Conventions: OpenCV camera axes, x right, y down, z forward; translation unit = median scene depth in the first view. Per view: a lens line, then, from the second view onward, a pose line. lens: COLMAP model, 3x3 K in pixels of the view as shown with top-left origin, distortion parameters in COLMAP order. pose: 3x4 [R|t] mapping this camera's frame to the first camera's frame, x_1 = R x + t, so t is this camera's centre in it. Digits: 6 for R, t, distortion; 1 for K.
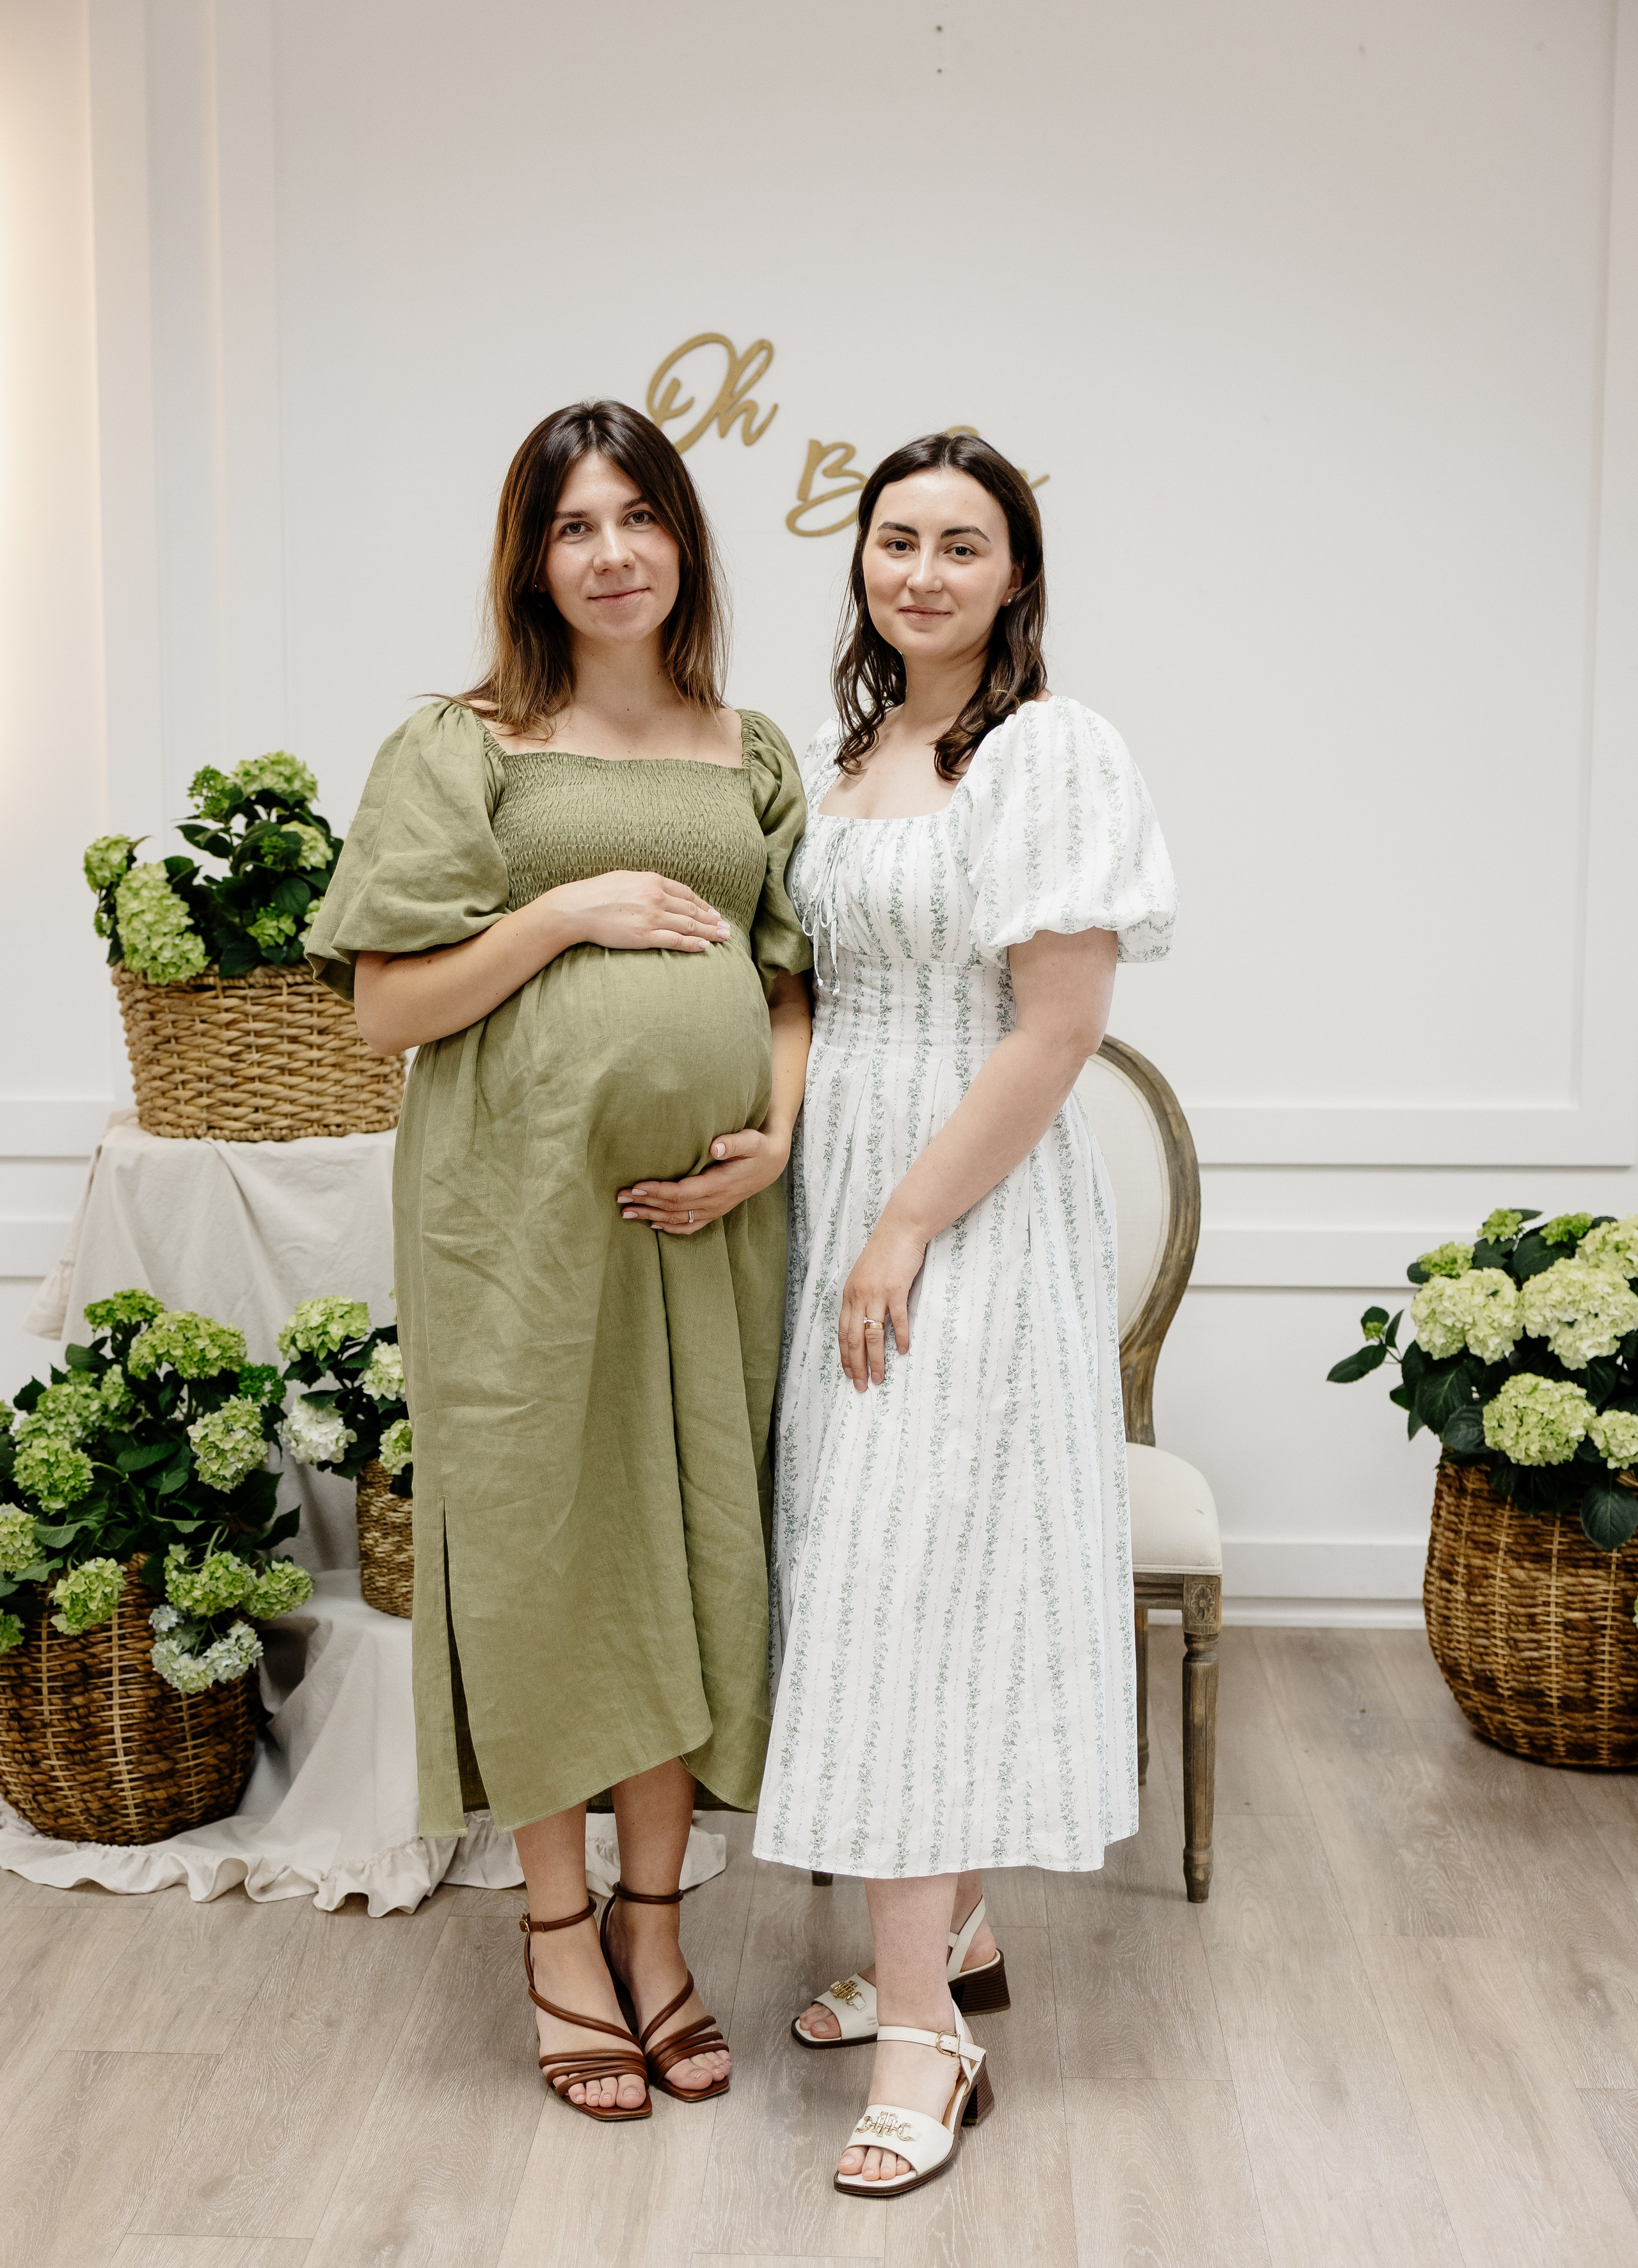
lens RADIAL K [[3145.7, 0, 801.2], [0, 3145.7, 1122.0], [0, 0, 1]] dist [0.008757, 0.000000]
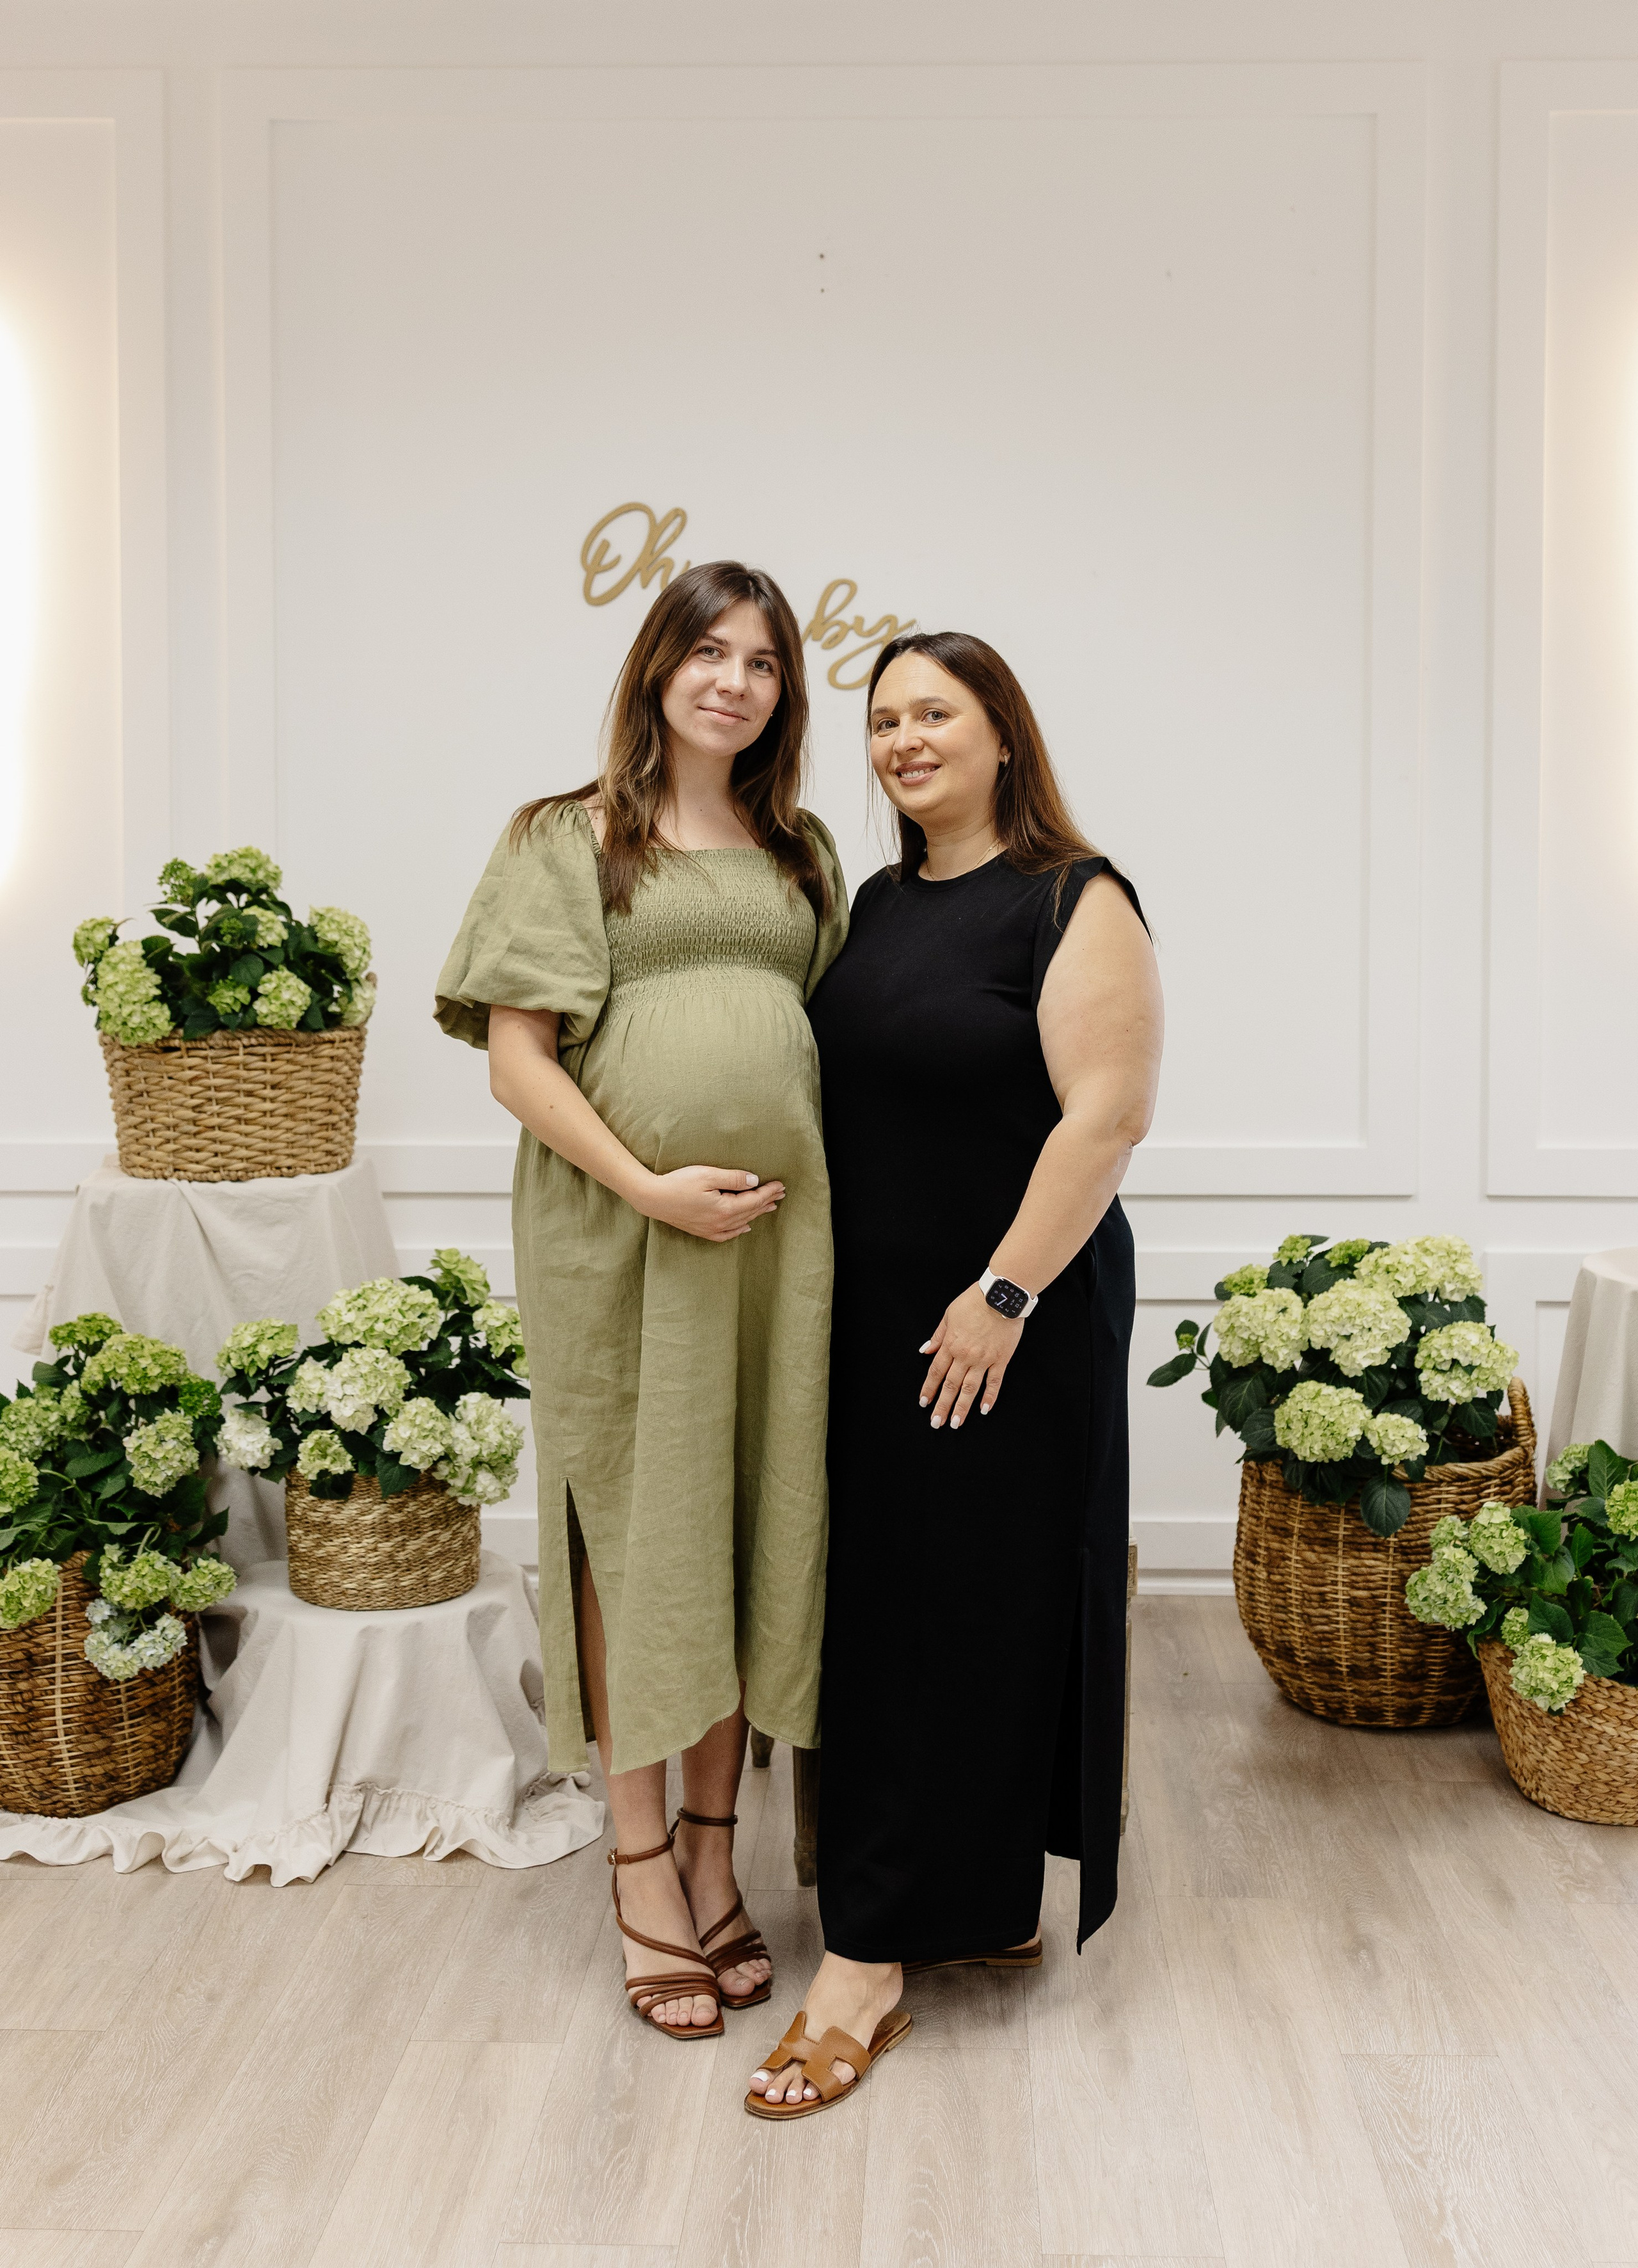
lens RADIAL K [[2457.9, 0, 883.1], [0, 2457.9, 914.4], [0, 0, 1]] dist [0.014624, 0.000000]
pose [[0.999813, -0.001236, 0.019296, 0.057342], [0.003035, 0.995617, -0.093473, -0.006551], [-0.019096, 0.093514, 0.995435, 0.090437]]
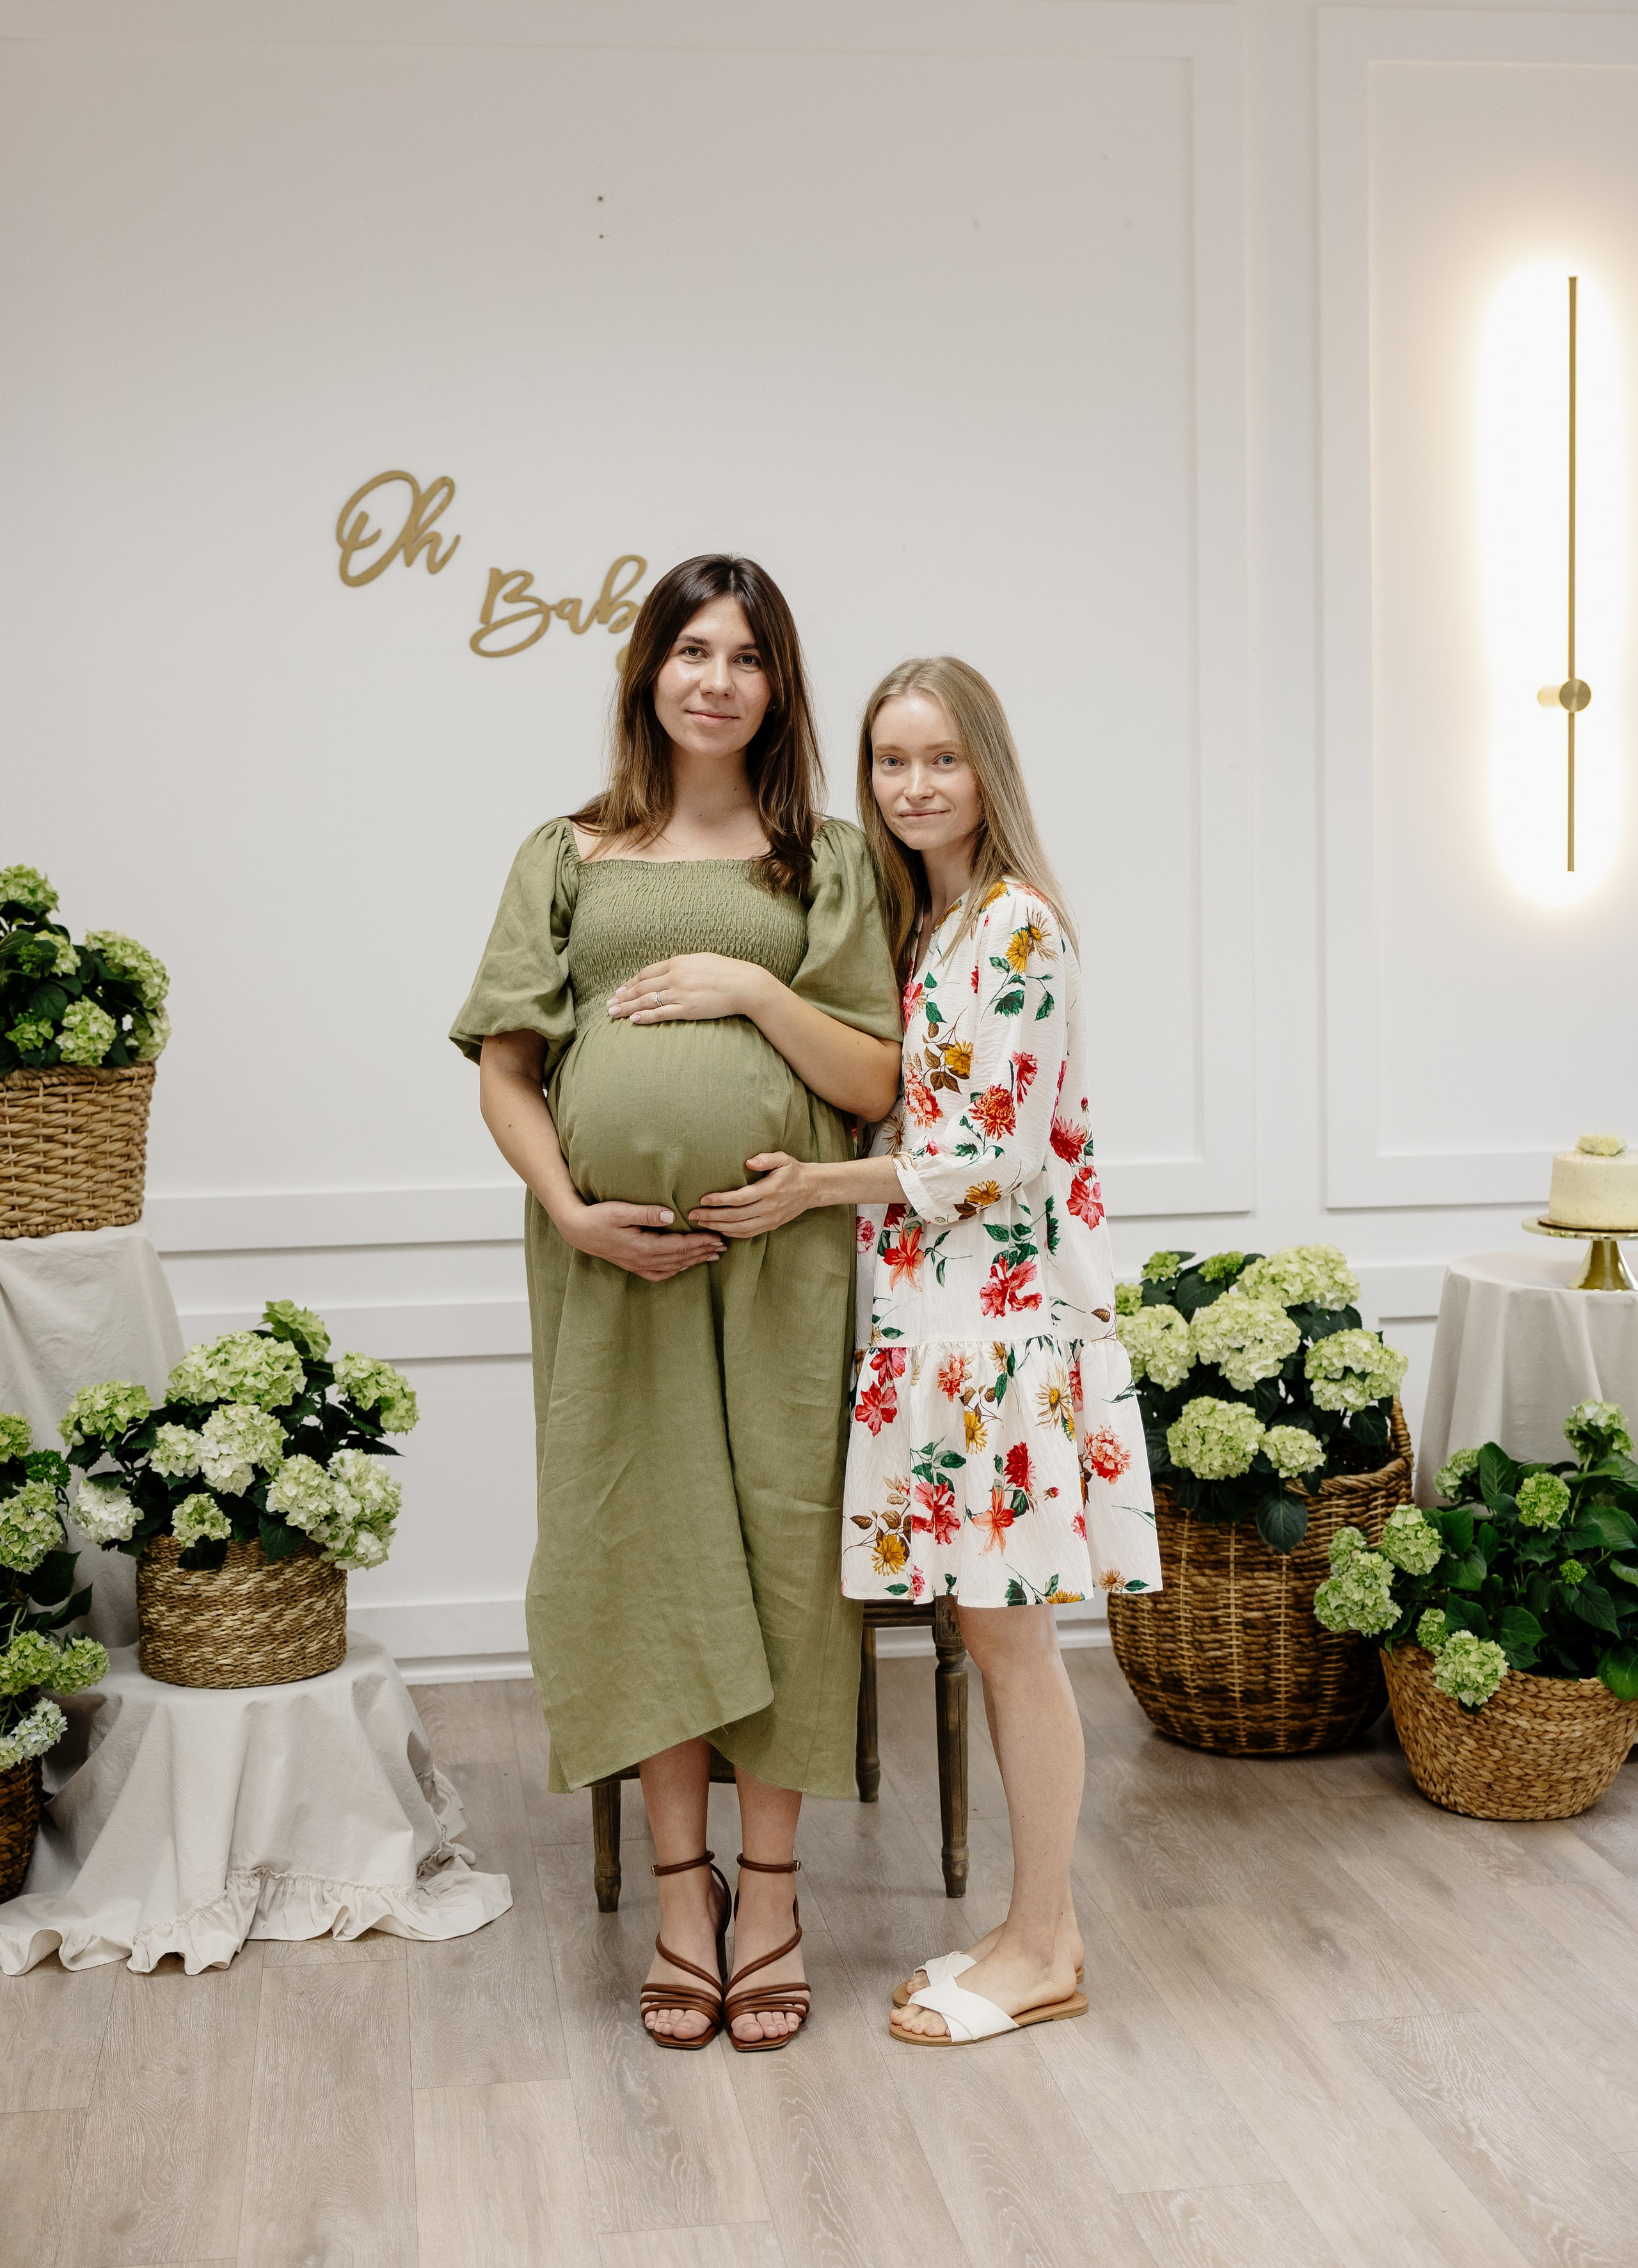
lens RADIAL K [[3145.7, 0, 823.7], [0, 3145.7, 981.6], [0, 0, 1]] dist [0.008757, 0.000000]
pose [[0.982184, -0.027780, 0.185855, -0.105974], [0.041836, 0.996517, -0.072136, 0.008392], [-0.183203, 0.078627, 0.979926, -0.078454]]
